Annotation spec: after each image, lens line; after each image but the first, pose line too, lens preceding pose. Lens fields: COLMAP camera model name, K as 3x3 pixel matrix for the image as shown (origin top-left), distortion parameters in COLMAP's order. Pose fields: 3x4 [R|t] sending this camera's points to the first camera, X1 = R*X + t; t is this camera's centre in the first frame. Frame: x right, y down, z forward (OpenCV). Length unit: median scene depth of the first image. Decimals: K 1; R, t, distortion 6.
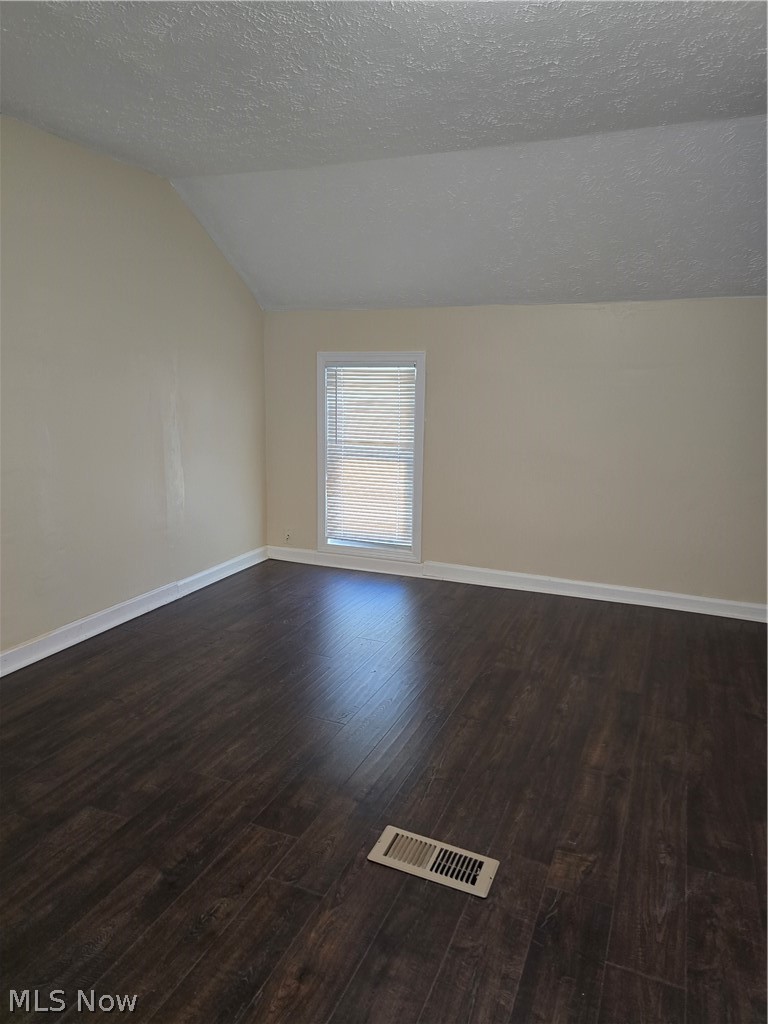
lens RADIAL K [[689.4, 0, 376.2], [0, 689.4, 511.6], [0, 0, 1]] dist [0.078287, -0.023578]
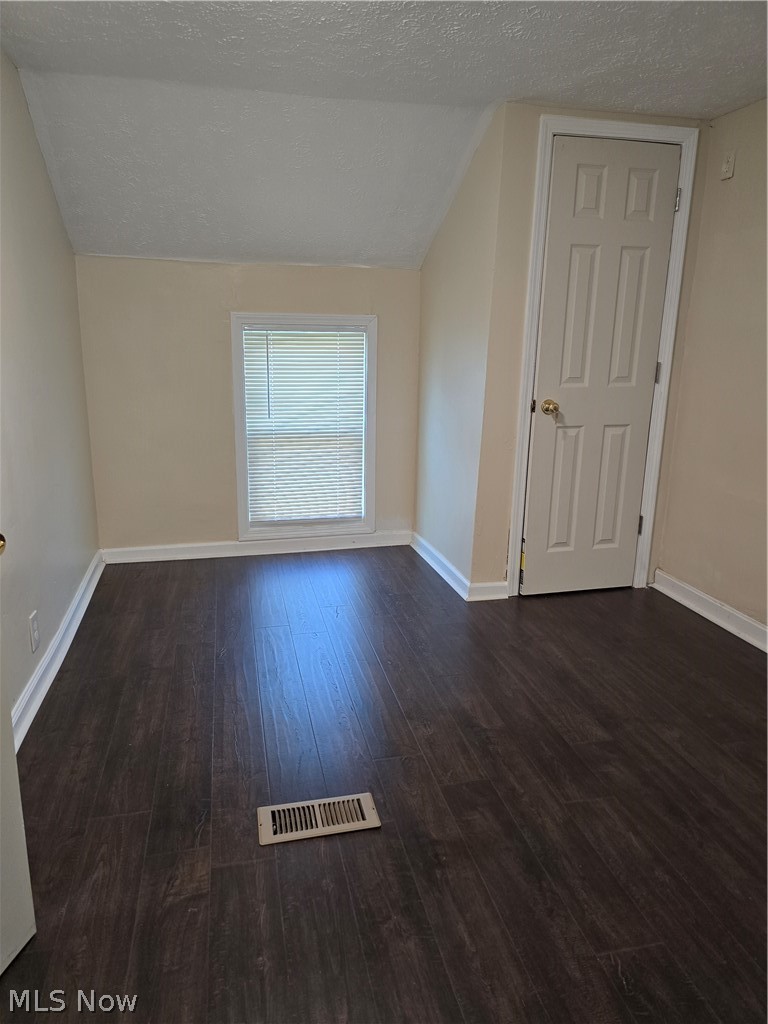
lens RADIAL K [[689.4, 0, 377.9], [0, 689.4, 513.8], [0, 0, 1]] dist [0.078287, -0.023578]
pose [[-0.802259, 0.130166, -0.582612, 0.554667], [-0.140528, 0.907336, 0.396223, -0.333186], [0.580200, 0.399747, -0.709627, 1.606786]]
